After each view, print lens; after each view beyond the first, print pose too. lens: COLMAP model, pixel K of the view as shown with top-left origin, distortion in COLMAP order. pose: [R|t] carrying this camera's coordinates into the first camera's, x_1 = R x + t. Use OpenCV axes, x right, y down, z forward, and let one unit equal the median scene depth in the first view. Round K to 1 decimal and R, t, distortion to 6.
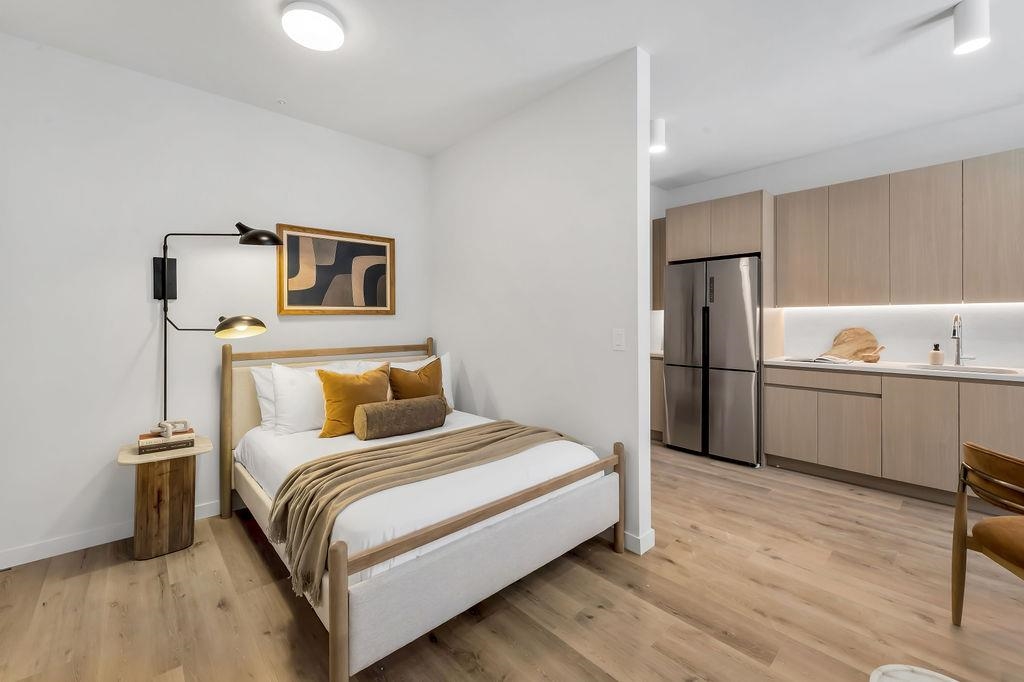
lens RADIAL K [[432.8, 0, 518.0], [0, 432.8, 315.7], [0, 0, 1]] dist [-0.000609, -0.000289]
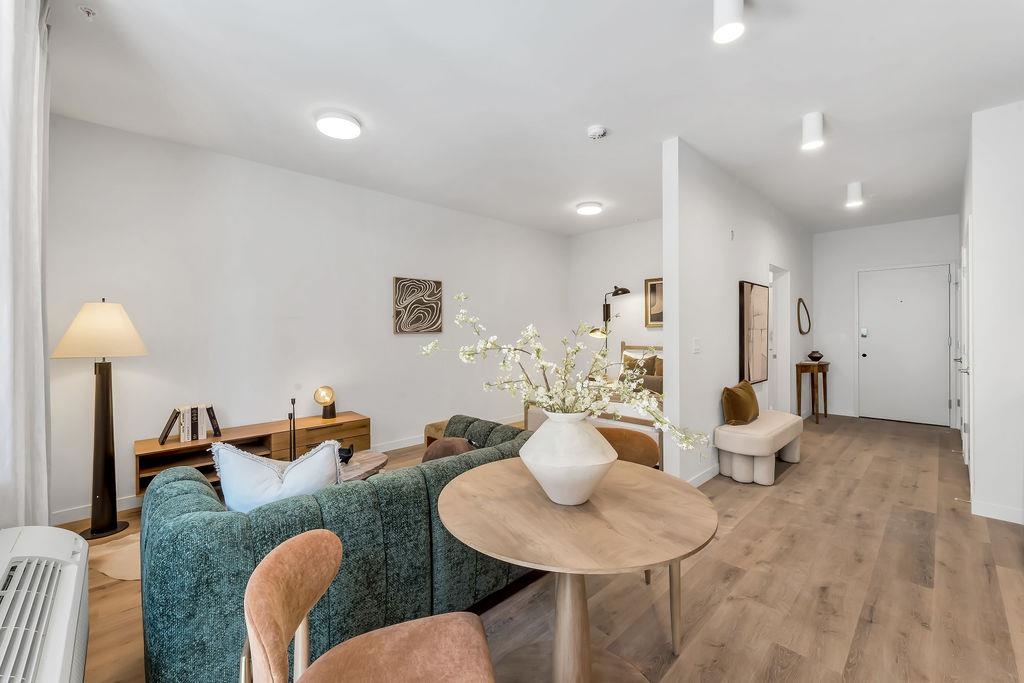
lens RADIAL K [[424.0, 0, 504.0], [0, 424.0, 328.3], [0, 0, 1]] dist [-0.000230, 0.000165]
pose [[0.011892, 0.006890, -0.999906, 1.397325], [0.008460, 0.999940, 0.006990, -0.017696], [0.999893, -0.008543, 0.011833, 0.367808]]
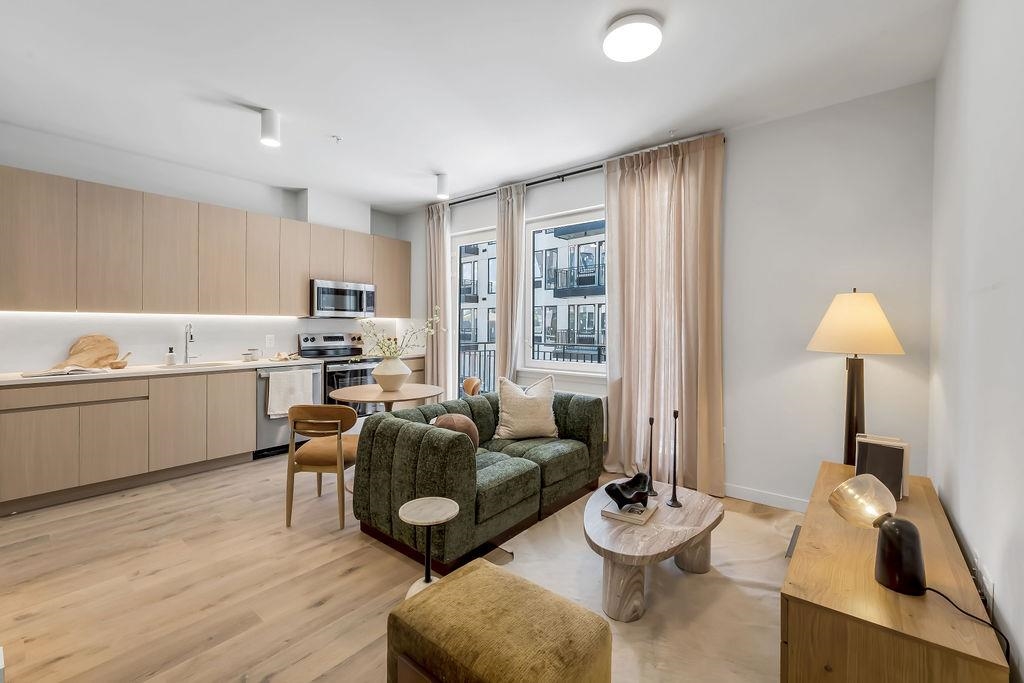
lens RADIAL K [[424.0, 0, 504.0], [0, 424.0, 328.3], [0, 0, 1]] dist [-0.000230, 0.000165]
pose [[-0.141470, -0.001014, 0.989942, -0.369319], [-0.010255, 0.999947, -0.000441, 0.004645], [-0.989889, -0.010215, -0.141473, 0.297056]]
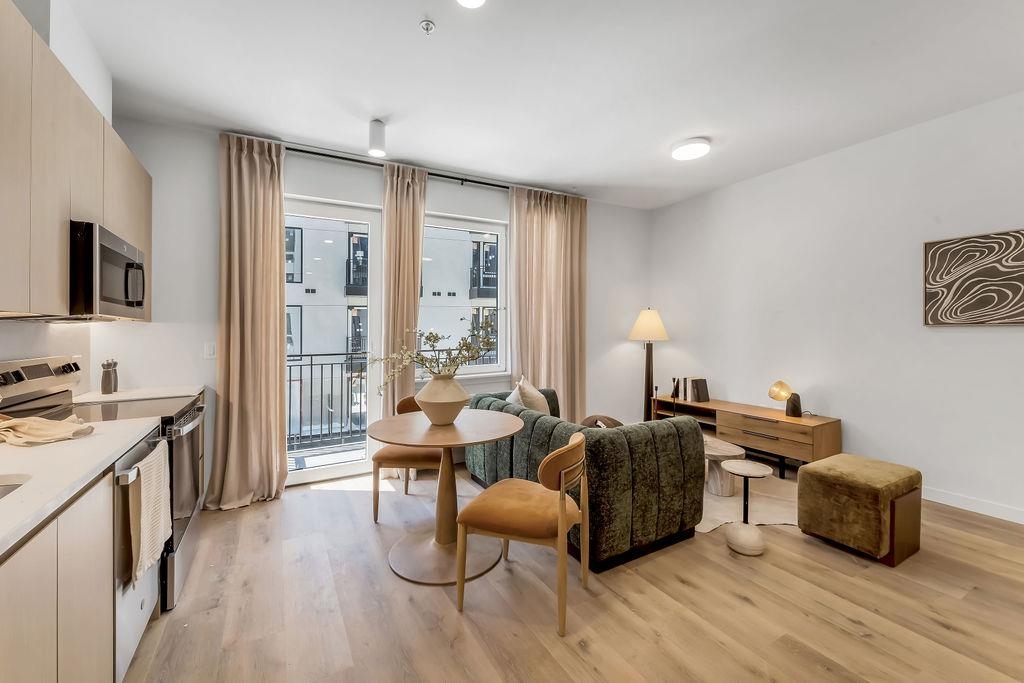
lens RADIAL K [[424.0, 0, 504.0], [0, 424.0, 328.3], [0, 0, 1]] dist [-0.000230, 0.000165]
pose [[-0.971508, 0.019525, 0.236201, 0.578276], [0.017529, 0.999791, -0.010546, 0.007039], [-0.236358, -0.006105, -0.971647, 1.279044]]
